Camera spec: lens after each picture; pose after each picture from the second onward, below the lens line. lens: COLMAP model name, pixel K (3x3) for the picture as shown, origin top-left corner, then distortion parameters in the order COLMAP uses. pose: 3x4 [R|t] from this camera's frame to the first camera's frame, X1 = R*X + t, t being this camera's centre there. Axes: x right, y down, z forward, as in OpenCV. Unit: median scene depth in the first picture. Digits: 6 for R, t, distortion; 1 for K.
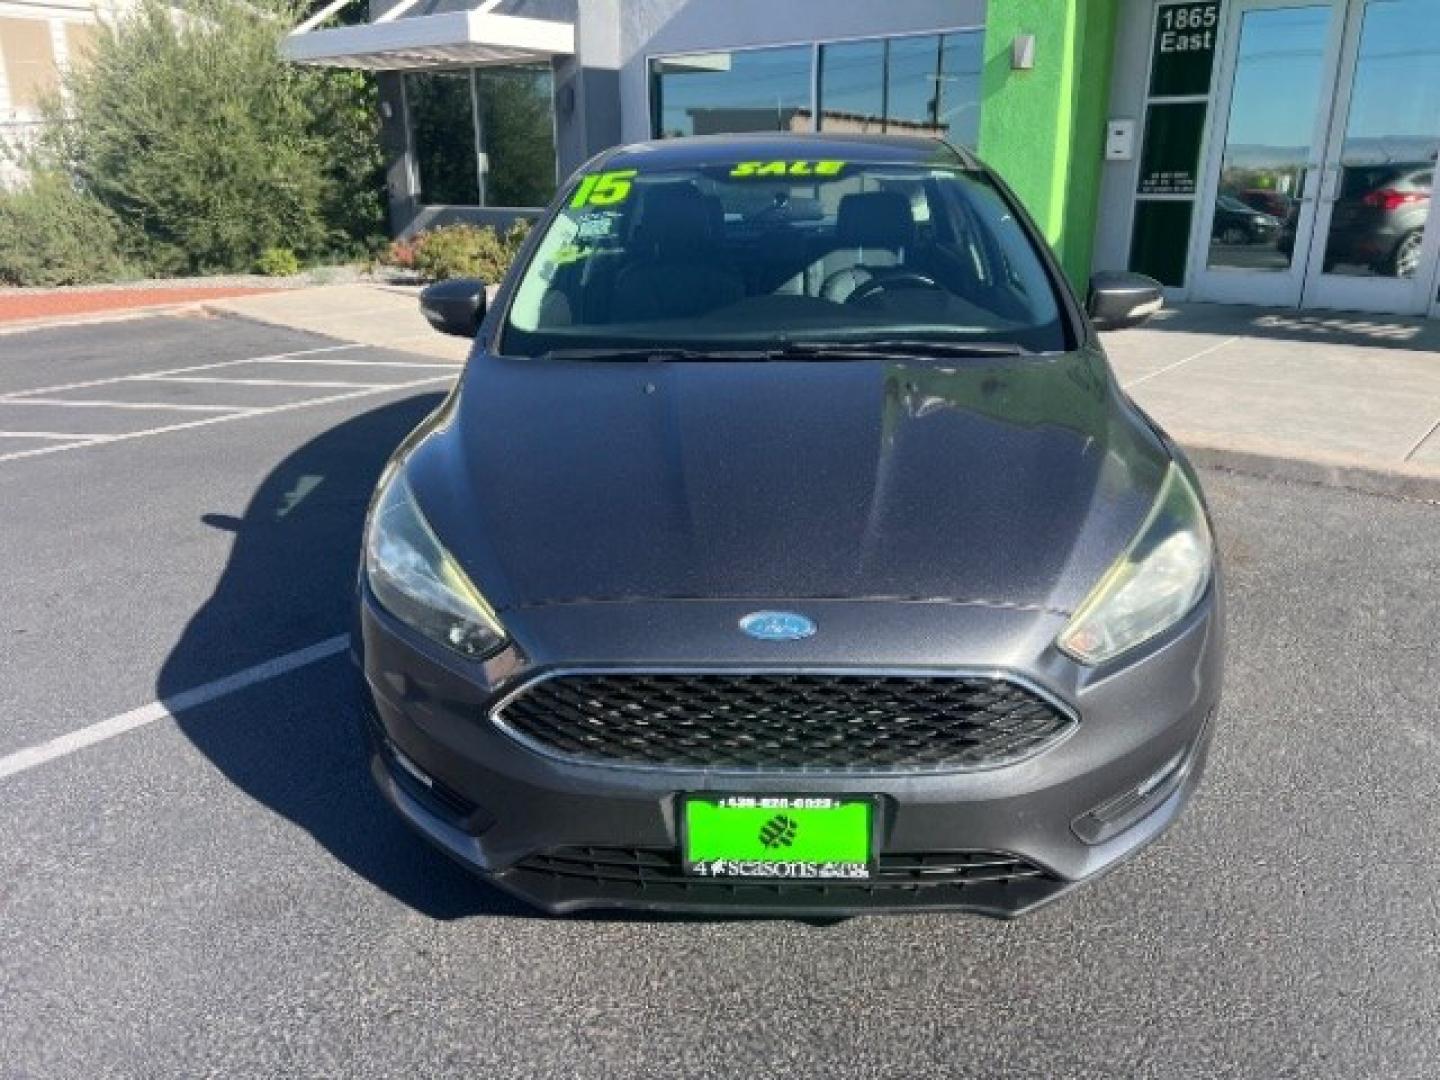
lens RADIAL K [[1099.3, 0, 720.1], [0, 1099.3, 498.1], [0, 0, 1]] dist [0.067739, -0.151179]
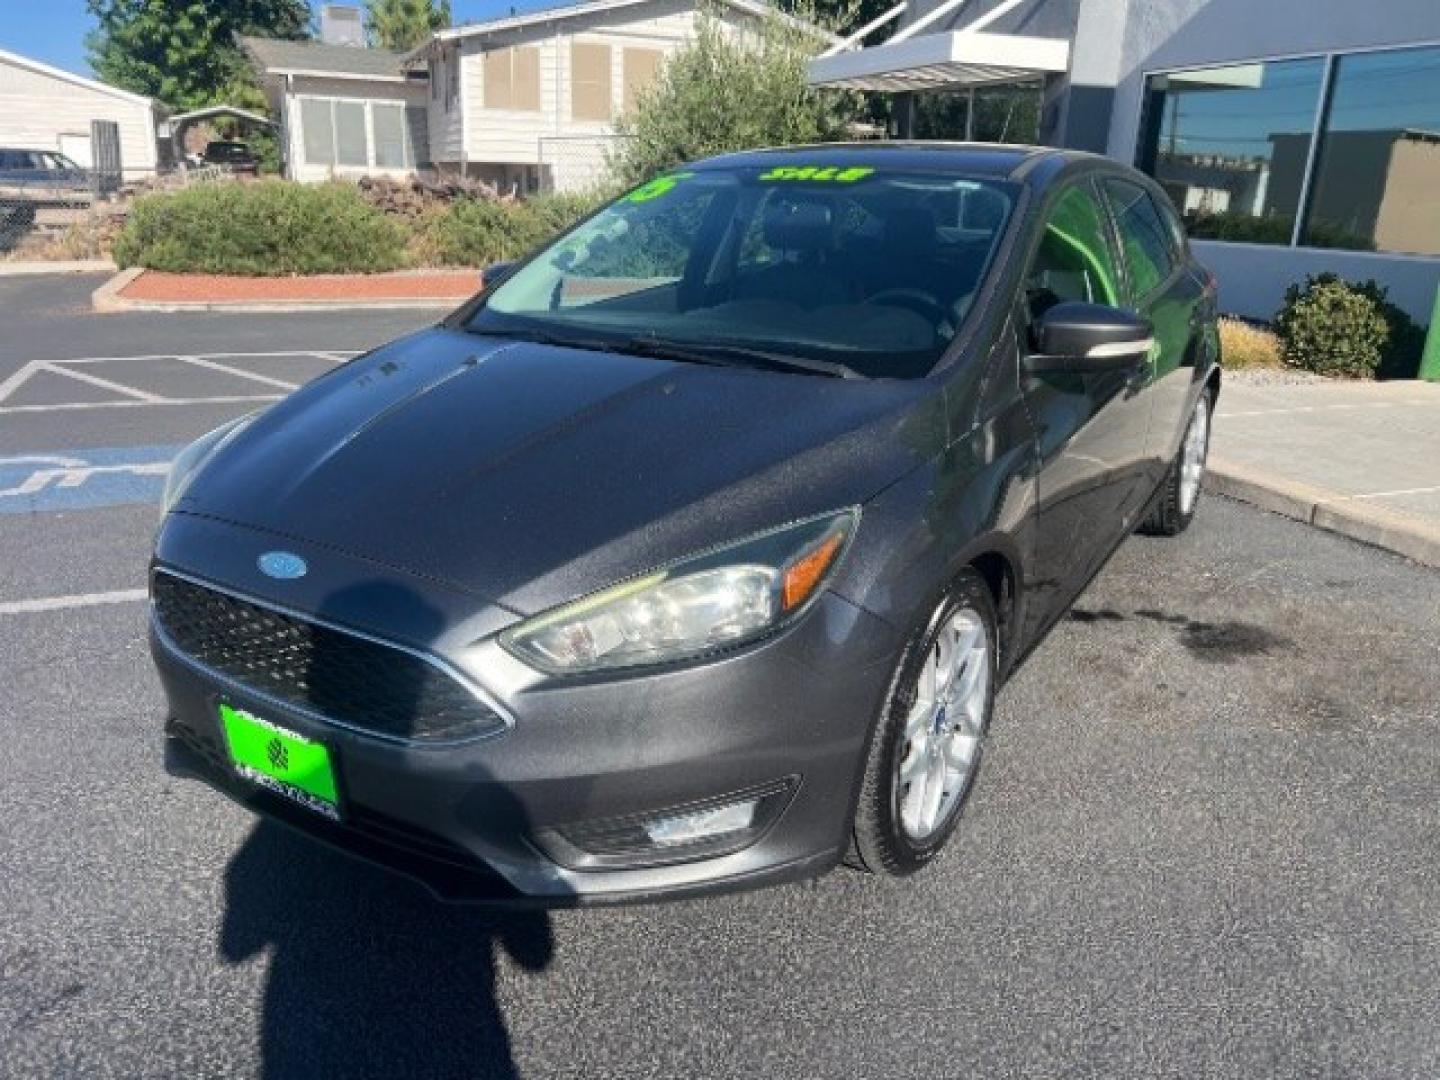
lens RADIAL K [[1094.8, 0, 727.6], [0, 1094.8, 536.9], [0, 0, 1]] dist [0.067071, -0.084400]
pose [[0.872060, 0.179103, -0.455449, 0.120691], [-0.174070, 0.983286, 0.053375, -0.006107], [0.457397, 0.032733, 0.888660, 0.029734]]
